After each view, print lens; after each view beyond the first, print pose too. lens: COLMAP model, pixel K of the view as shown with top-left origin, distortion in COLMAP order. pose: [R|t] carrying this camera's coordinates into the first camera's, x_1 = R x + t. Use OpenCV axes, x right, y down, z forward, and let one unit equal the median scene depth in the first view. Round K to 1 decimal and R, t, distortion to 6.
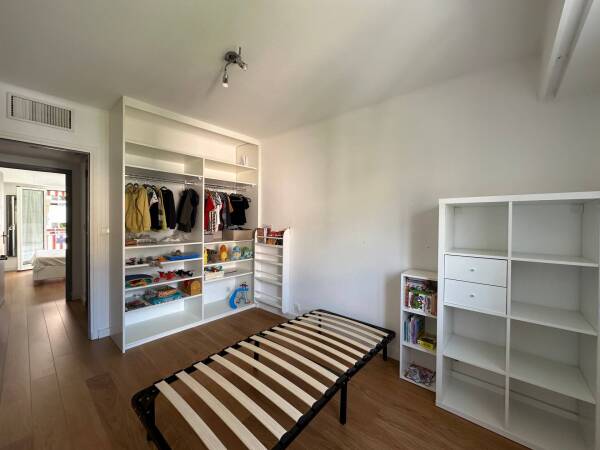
lens RADIAL K [[243.2, 0, 298.5], [0, 243.2, 223.8], [0, 0, 1]] dist [0.002634, 0.000001]
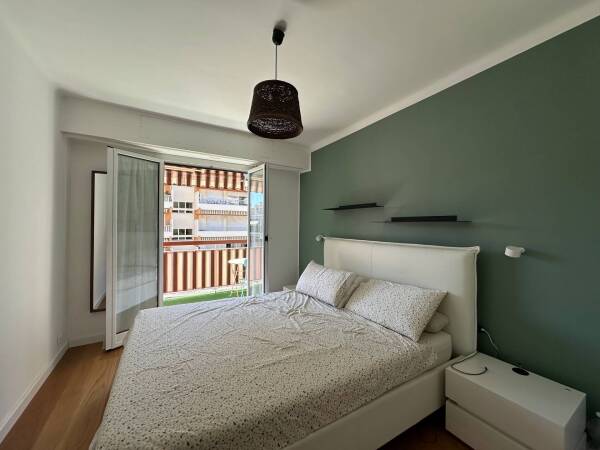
lens RADIAL K [[243.2, 0, 299.5], [0, 243.2, 224.7], [0, 0, 1]] dist [0.002634, 0.000001]
pose [[0.970480, -0.003456, -0.241157, -0.702070], [0.000439, 0.999921, -0.012563, -0.009836], [0.241181, 0.012086, 0.970405, 0.645079]]
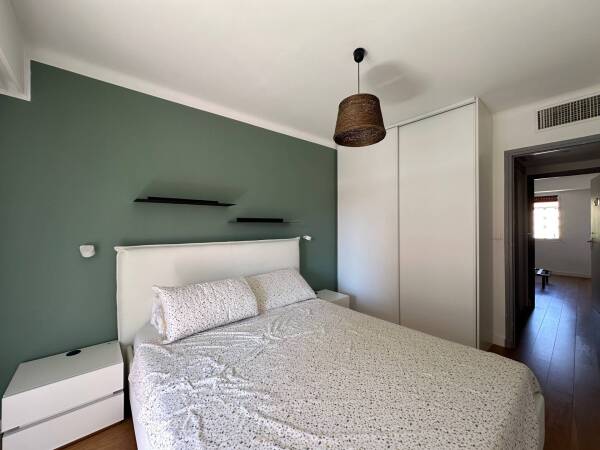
lens RADIAL K [[243.2, 0, 300.6], [0, 243.2, 225.2], [0, 0, 1]] dist [0.002634, 0.000001]
pose [[0.075101, -0.007817, 0.997145, -0.856896], [0.011830, 0.999906, 0.006948, -0.012189], [-0.997106, 0.011275, 0.075186, 0.765803]]
